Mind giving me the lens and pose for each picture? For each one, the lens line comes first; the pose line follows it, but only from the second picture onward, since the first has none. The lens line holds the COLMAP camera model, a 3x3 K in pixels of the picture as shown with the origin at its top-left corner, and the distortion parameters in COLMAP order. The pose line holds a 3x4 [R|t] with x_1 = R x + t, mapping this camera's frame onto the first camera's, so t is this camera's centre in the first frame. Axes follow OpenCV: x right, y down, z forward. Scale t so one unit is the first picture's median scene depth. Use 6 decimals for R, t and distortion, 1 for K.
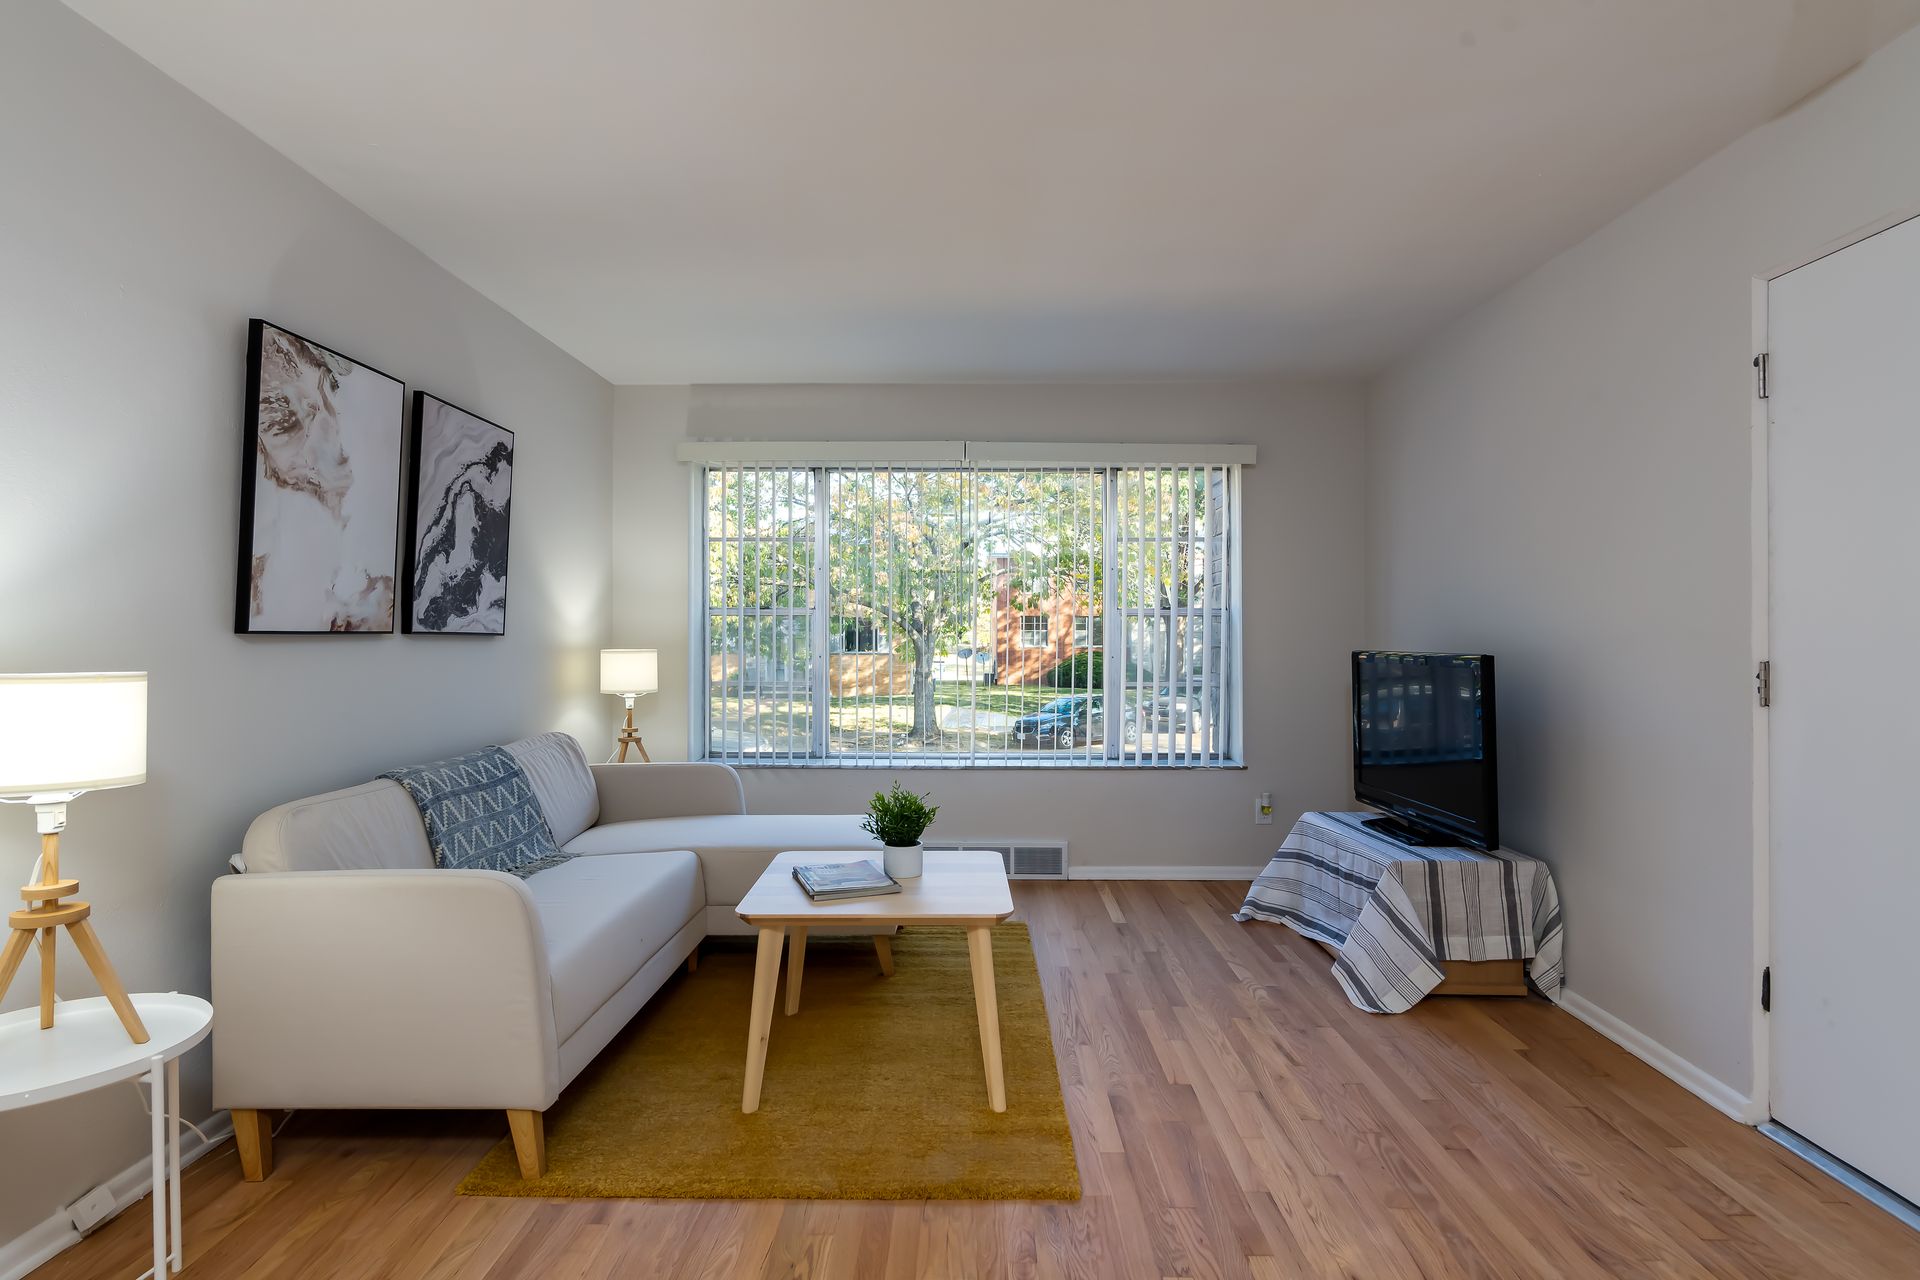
lens RADIAL K [[1001.9, 0, 961.7], [0, 1001.9, 626.7], [0, 0, 1]] dist [0.002908, -0.001432]
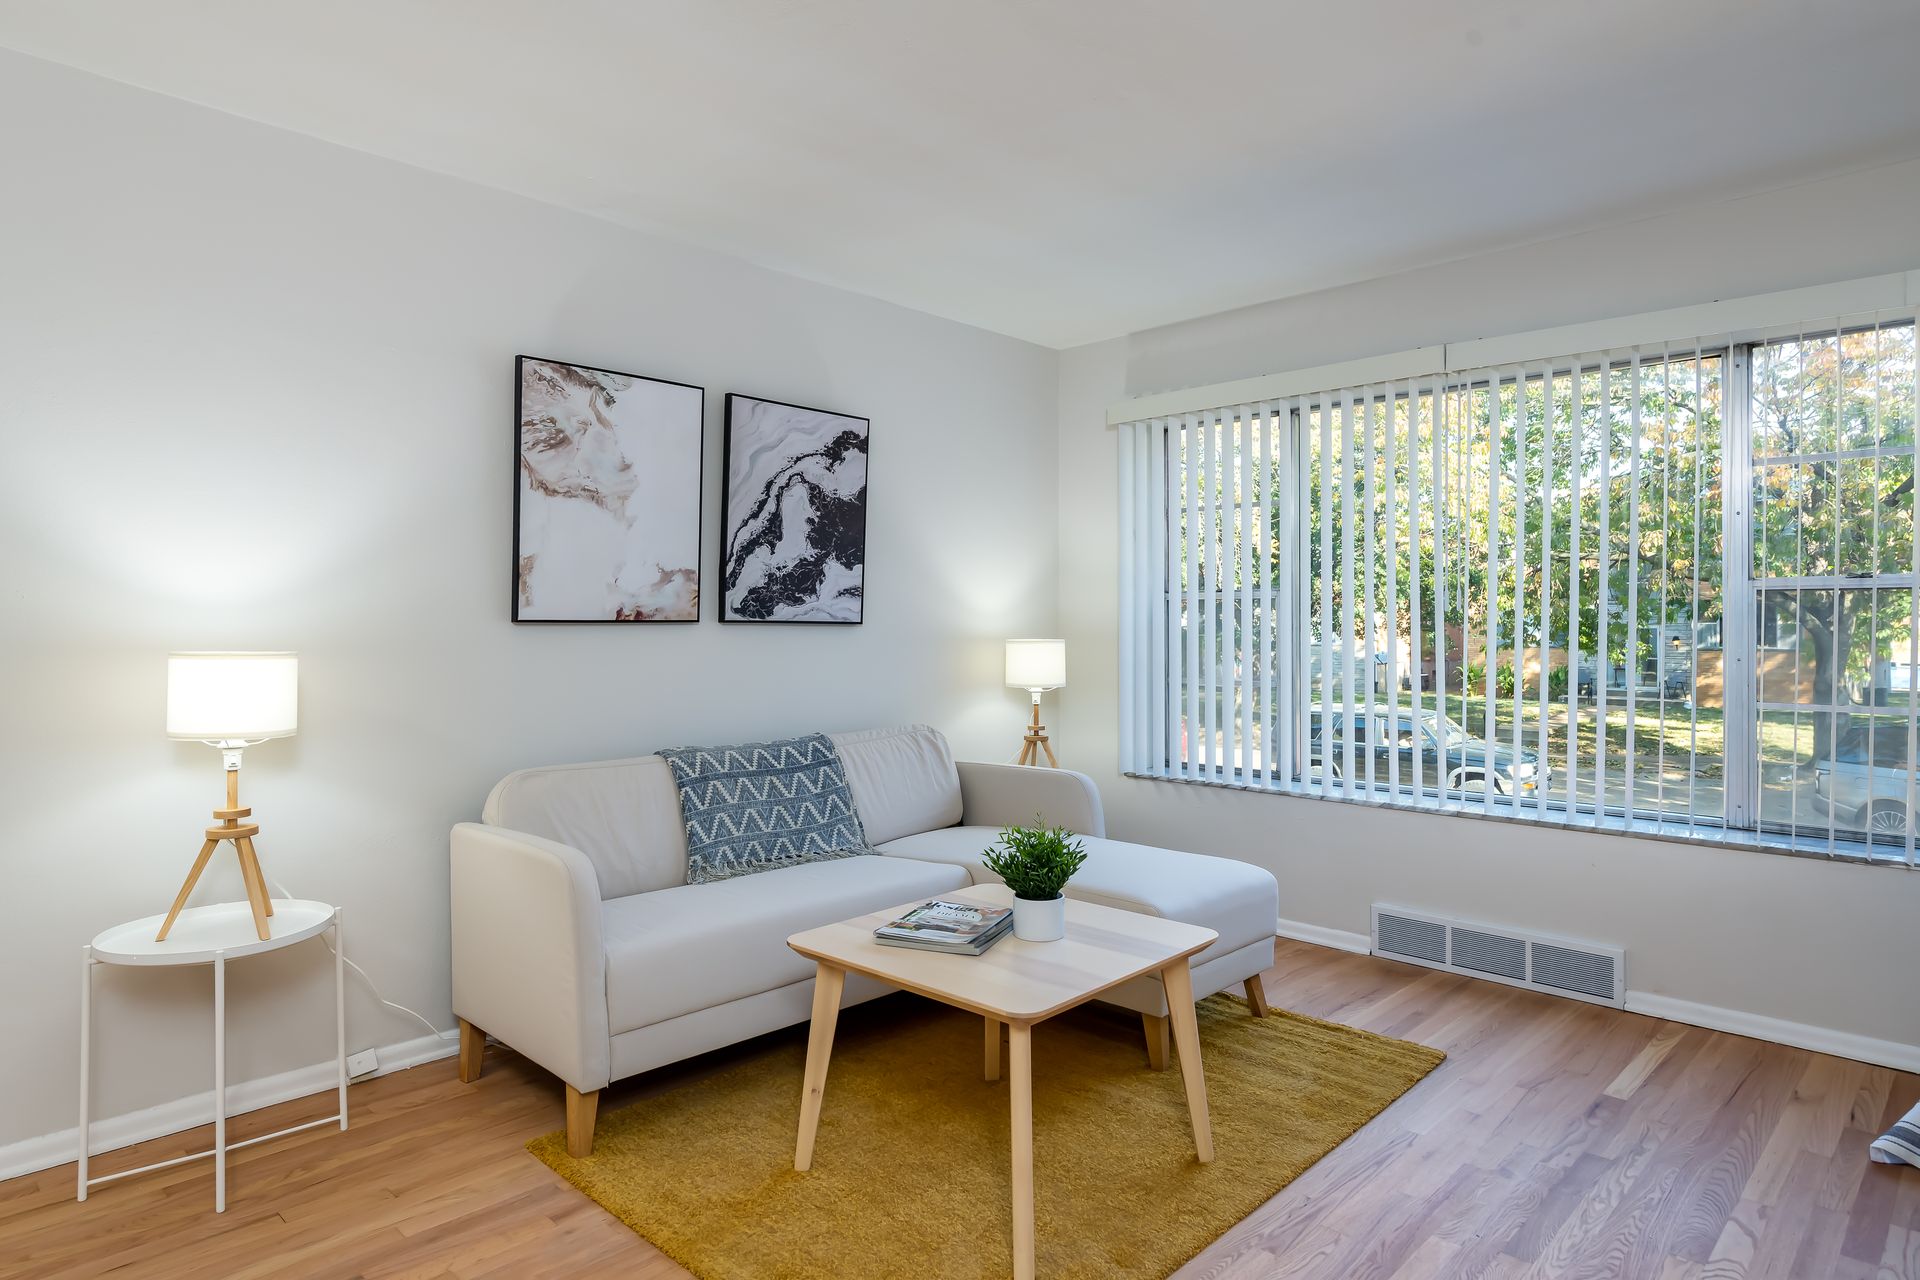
lens RADIAL K [[1102.5, 0, 948.8], [0, 1102.5, 623.8], [0, 0, 1]] dist [0.014558, -0.010289]
pose [[0.724485, -0.000701, -0.689290, 0.429907], [0.006224, 0.999965, 0.005525, 0.003731], [0.689262, -0.008293, 0.724465, 0.311828]]
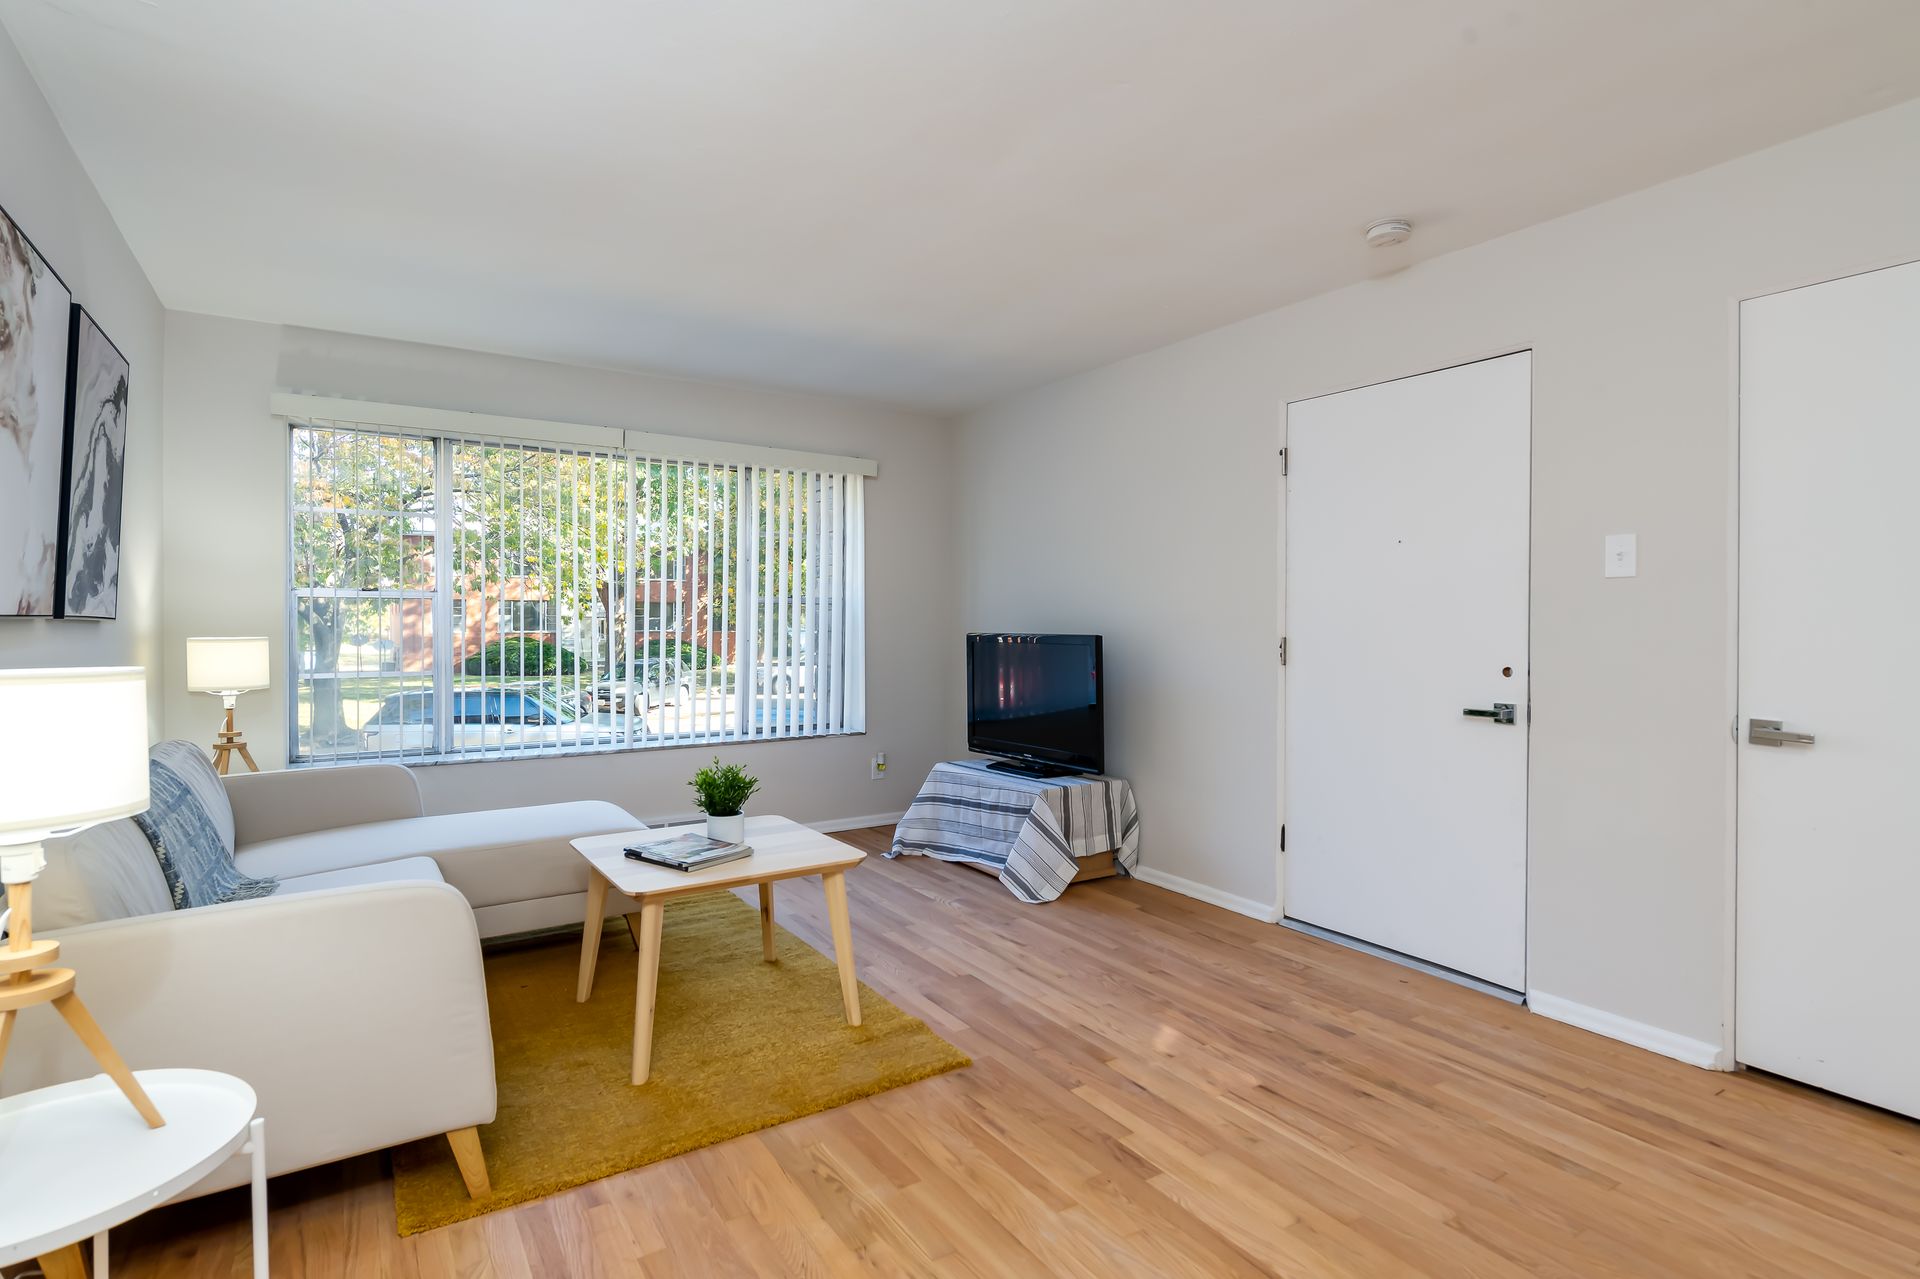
lens RADIAL K [[954.7, 0, 962.4], [0, 954.7, 626.7], [0, 0, 1]] dist [0.003823, 0.000013]
pose [[0.829415, -0.002627, 0.558626, -0.384508], [-0.005794, 0.999895, 0.013305, -0.000291], [-0.558602, -0.014272, 0.829313, 0.005171]]
